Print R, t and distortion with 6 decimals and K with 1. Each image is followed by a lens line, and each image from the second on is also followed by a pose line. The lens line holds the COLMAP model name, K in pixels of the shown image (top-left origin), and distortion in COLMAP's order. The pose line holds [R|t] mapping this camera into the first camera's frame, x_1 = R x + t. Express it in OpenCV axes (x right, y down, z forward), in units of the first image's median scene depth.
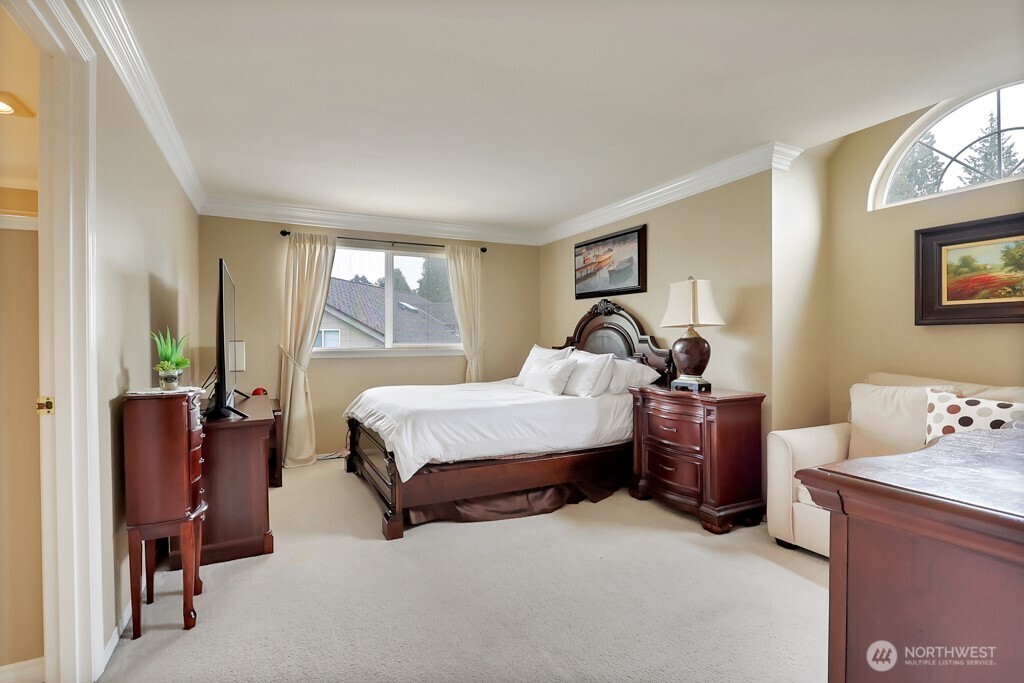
lens RADIAL K [[482.4, 0, 492.1], [0, 482.4, 340.5], [0, 0, 1]] dist [-0.018356, 0.003289]
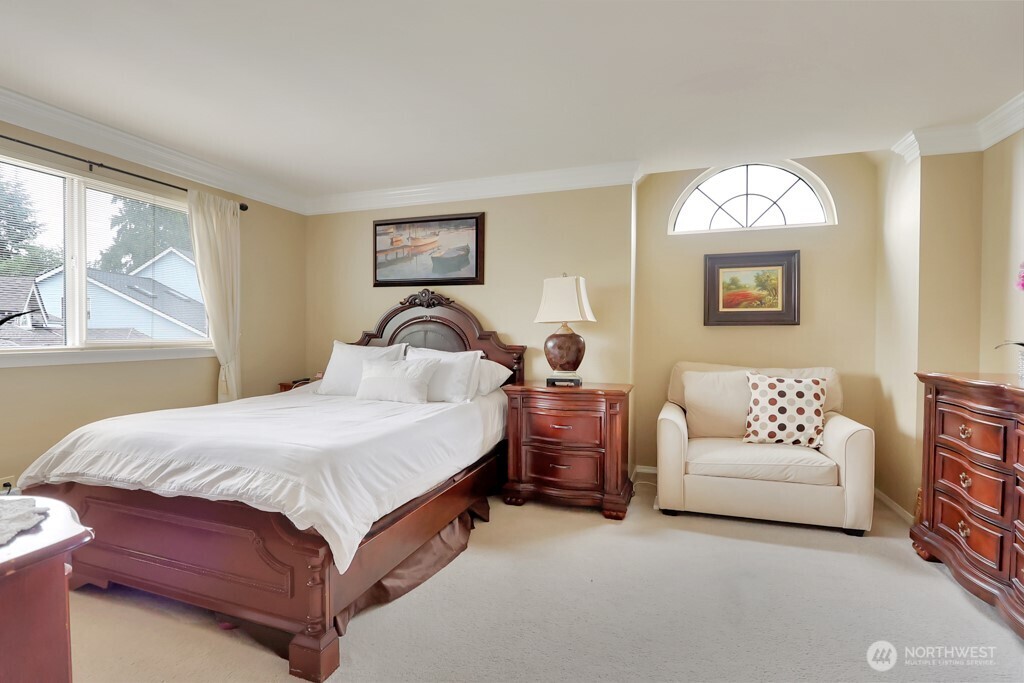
lens RADIAL K [[482.4, 0, 509.4], [0, 482.4, 341.2], [0, 0, 1]] dist [-0.018356, 0.003289]
pose [[0.706803, -0.006303, 0.707383, -0.364236], [-0.002941, 0.999925, 0.011848, -0.001600], [-0.707405, -0.010455, 0.706732, 0.344859]]
